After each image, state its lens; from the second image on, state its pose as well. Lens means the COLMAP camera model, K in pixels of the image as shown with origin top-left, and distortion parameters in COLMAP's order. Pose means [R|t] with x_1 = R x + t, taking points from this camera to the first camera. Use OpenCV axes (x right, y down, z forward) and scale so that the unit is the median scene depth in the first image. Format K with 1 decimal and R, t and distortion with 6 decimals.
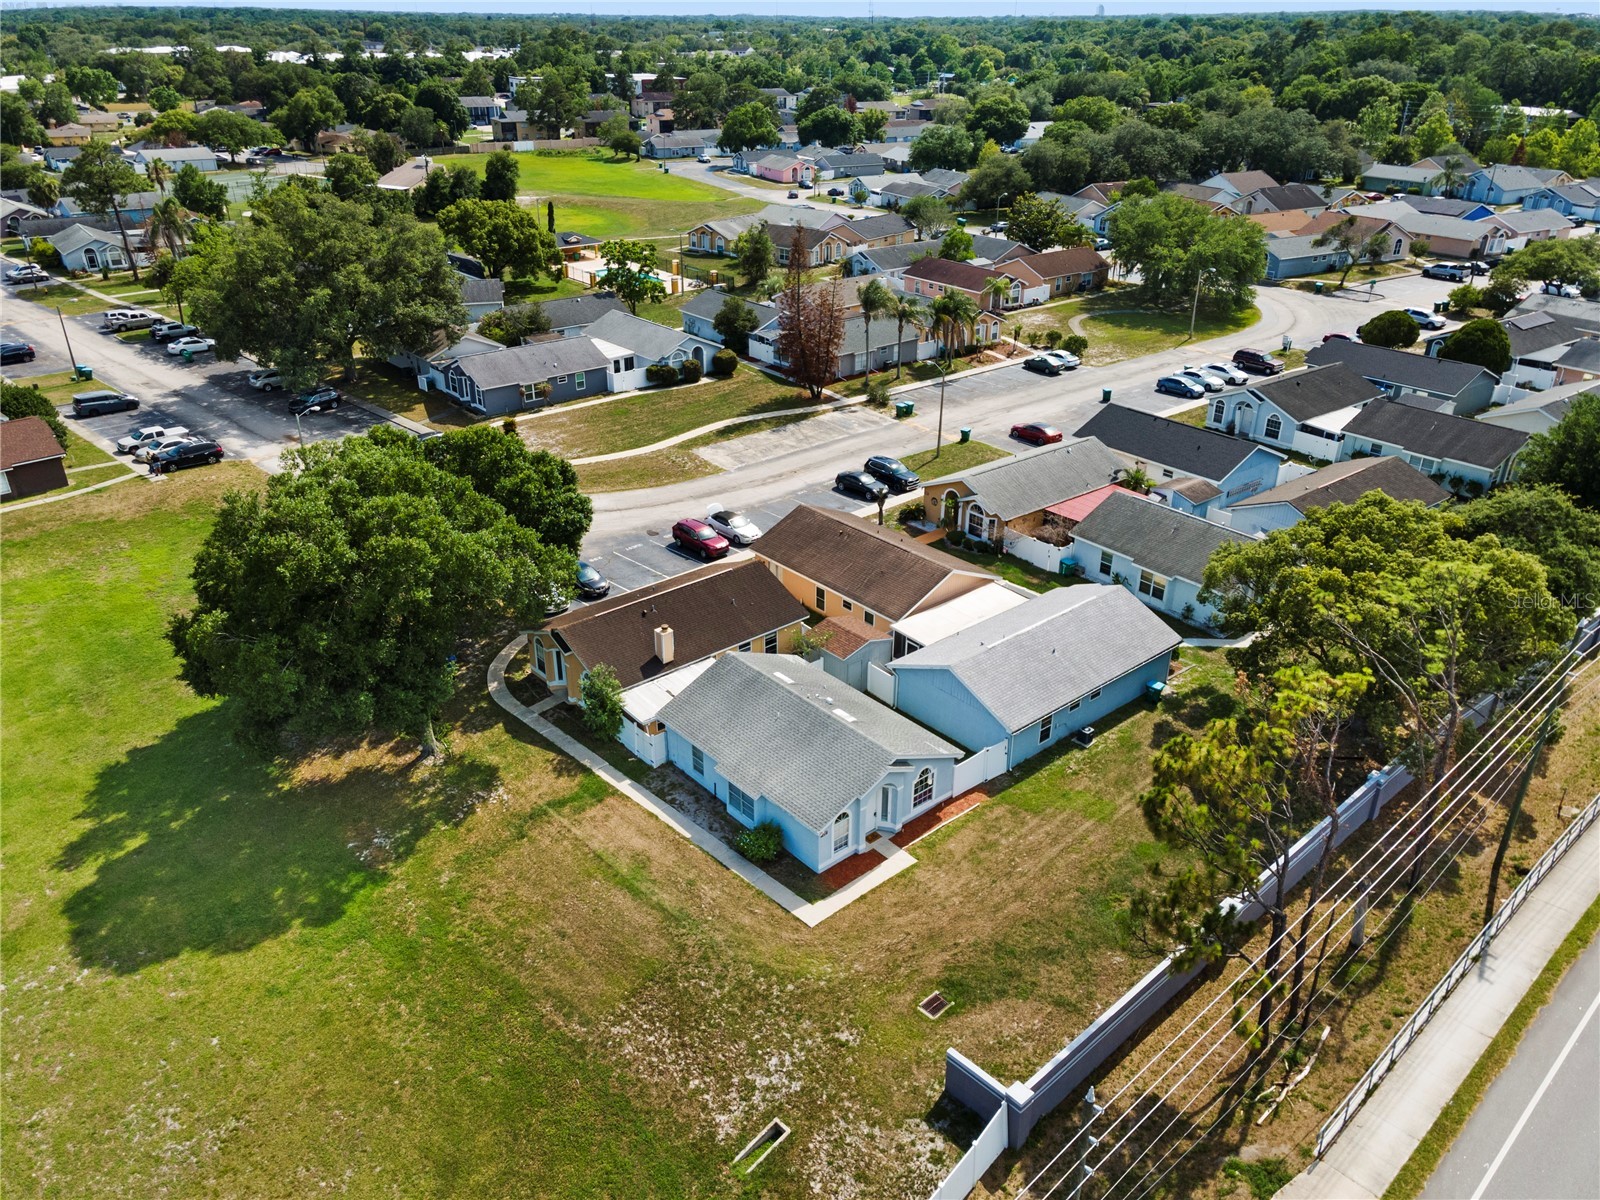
lens RADIAL K [[1170.9, 0, 793.9], [0, 1170.9, 592.2], [0, 0, 1]] dist [0.020775, 0.048842]
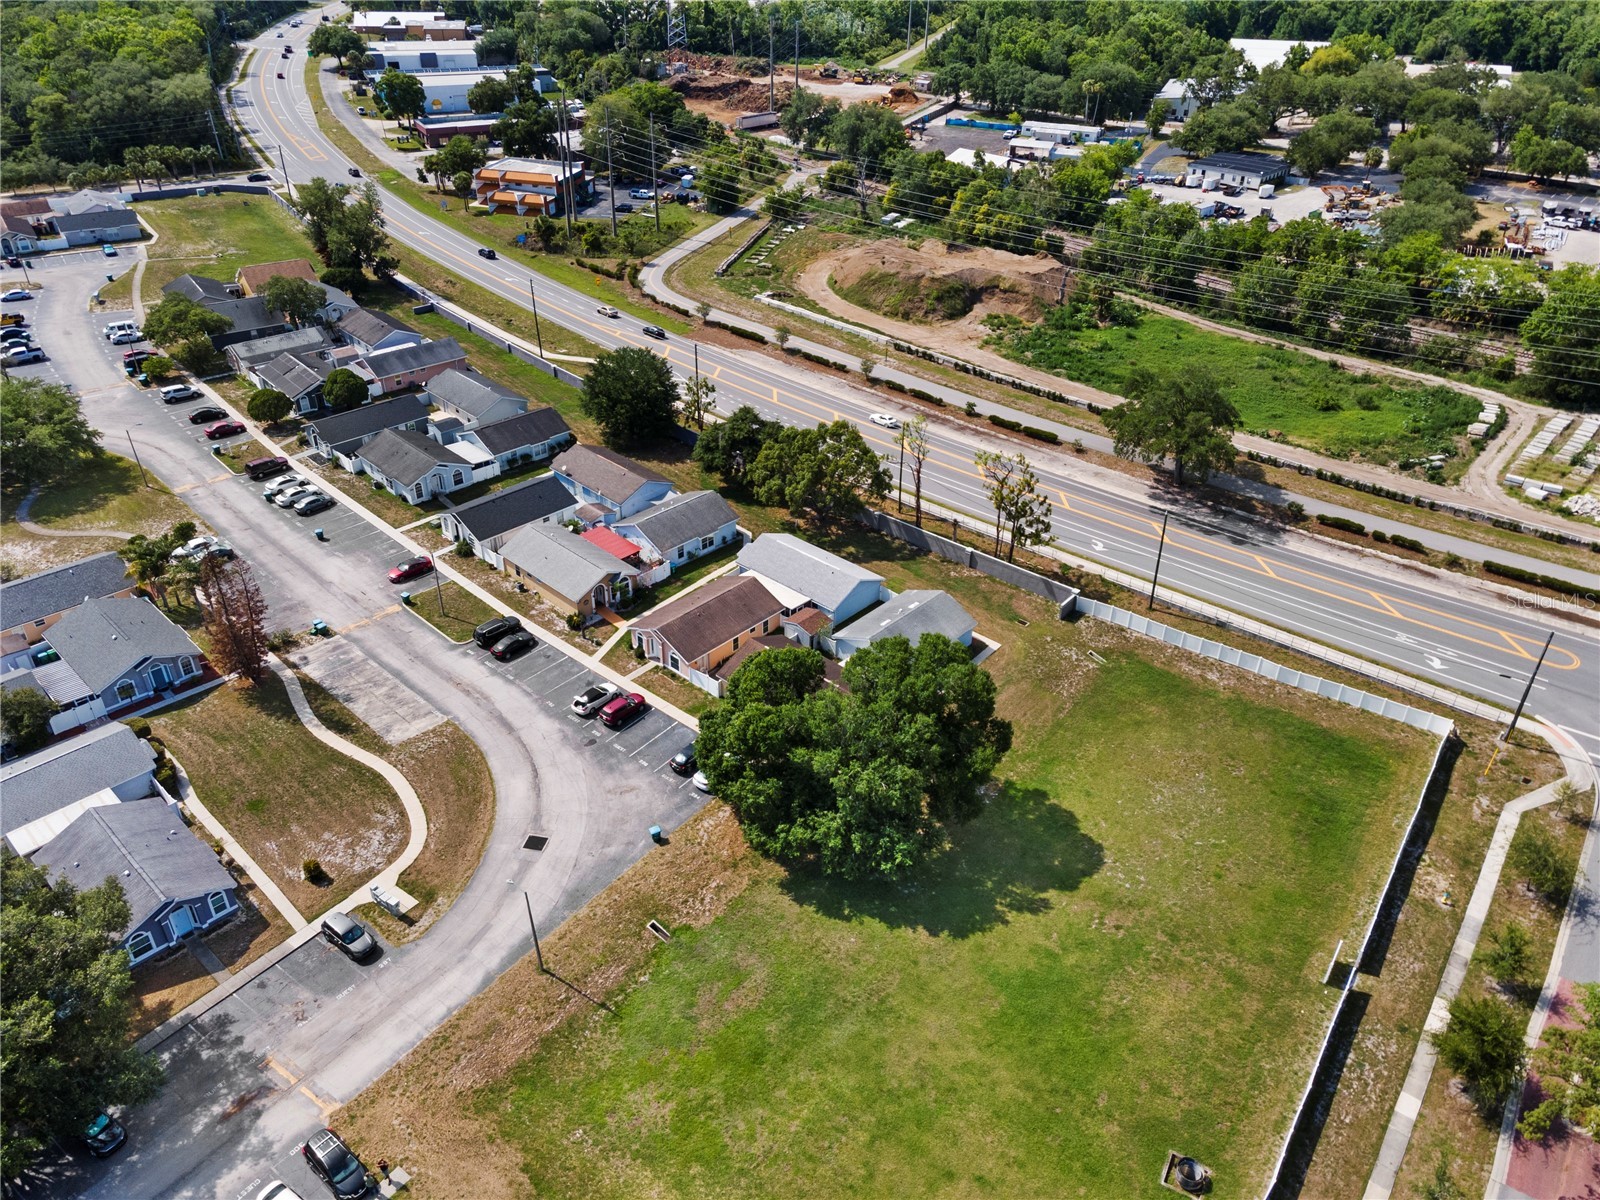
lens RADIAL K [[1170.9, 0, 793.9], [0, 1170.9, 592.2], [0, 0, 1]] dist [0.020775, 0.048842]
pose [[-0.116337, -0.530060, 0.839942, -1.434118], [0.428710, 0.736047, 0.523873, -0.943088], [-0.895921, 0.421037, 0.141612, 0.724700]]
